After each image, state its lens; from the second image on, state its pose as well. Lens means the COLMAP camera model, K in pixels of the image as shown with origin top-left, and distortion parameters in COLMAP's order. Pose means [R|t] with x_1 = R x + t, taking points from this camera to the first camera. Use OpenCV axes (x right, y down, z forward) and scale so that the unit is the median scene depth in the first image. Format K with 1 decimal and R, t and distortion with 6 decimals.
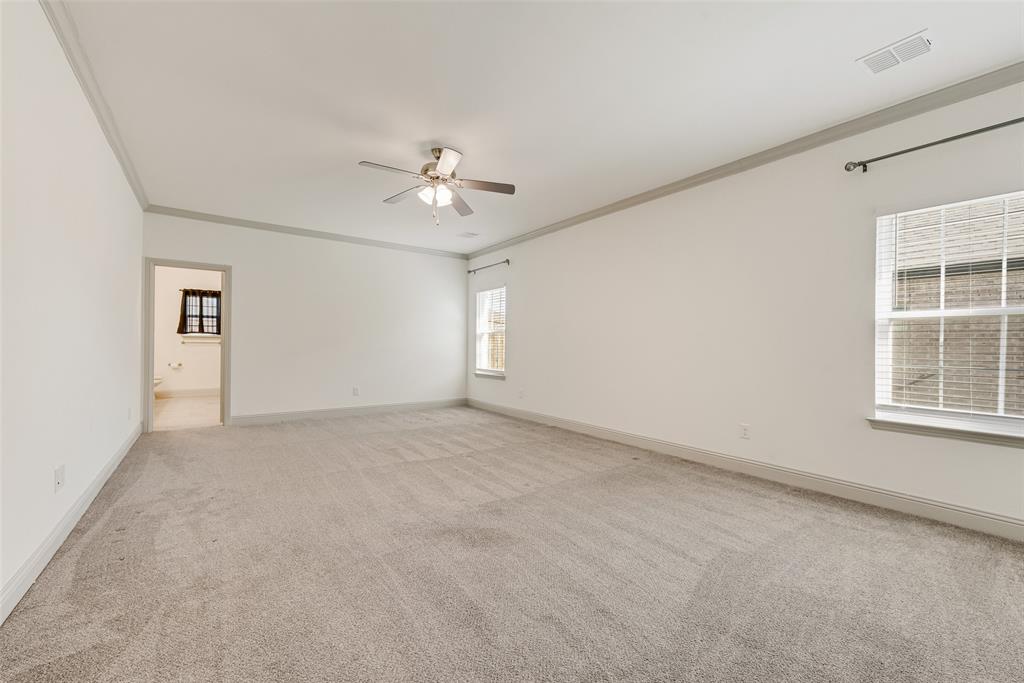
lens RADIAL K [[399.6, 0, 488.8], [0, 399.6, 346.4], [0, 0, 1]] dist [0.000145, 0.000081]
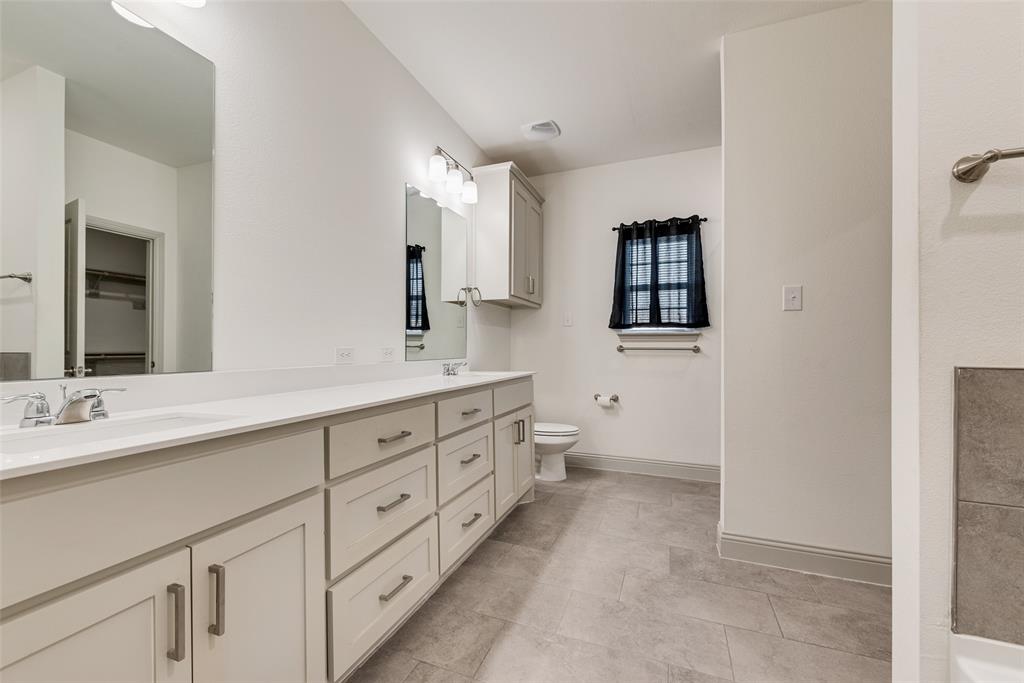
lens RADIAL K [[399.6, 0, 508.3], [0, 399.6, 338.8], [0, 0, 1]] dist [0.000145, 0.000081]
pose [[0.546426, -0.018763, -0.837297, -0.453427], [-0.001106, 0.999732, -0.023125, -0.010151], [0.837507, 0.013562, 0.546259, 0.642131]]
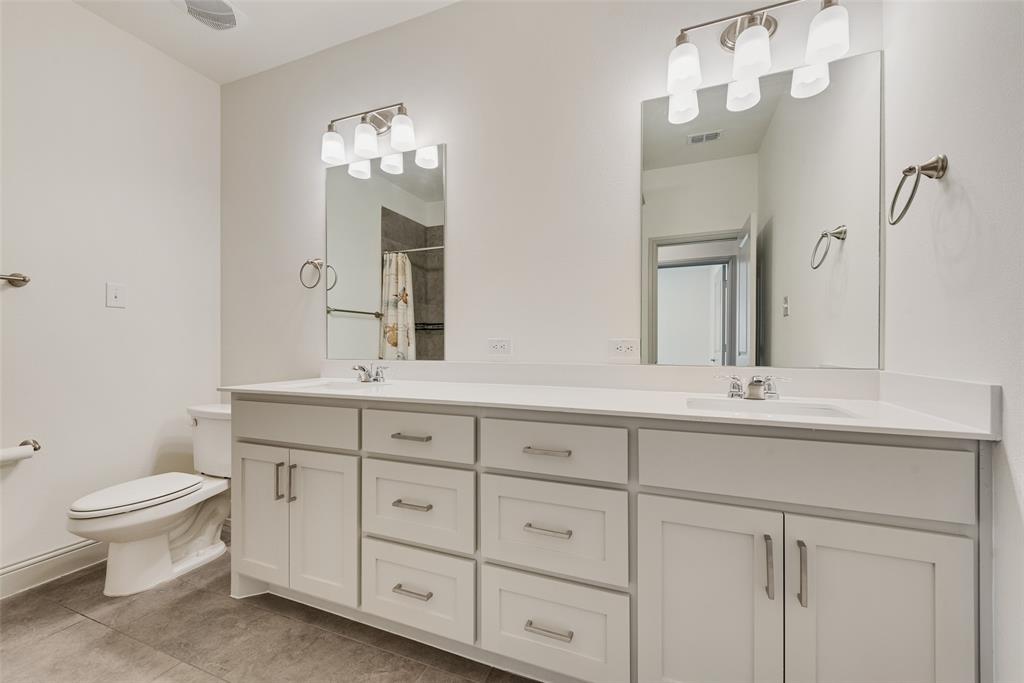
lens RADIAL K [[309.5, 0, 516.9], [0, 309.5, 343.9], [0, 0, 1]] dist [0.000469, 0.000053]
pose [[-0.781481, -0.008206, -0.623875, -0.739589], [-0.007377, 0.999965, -0.003912, -0.013644], [0.623885, 0.001546, -0.781514, 1.065514]]
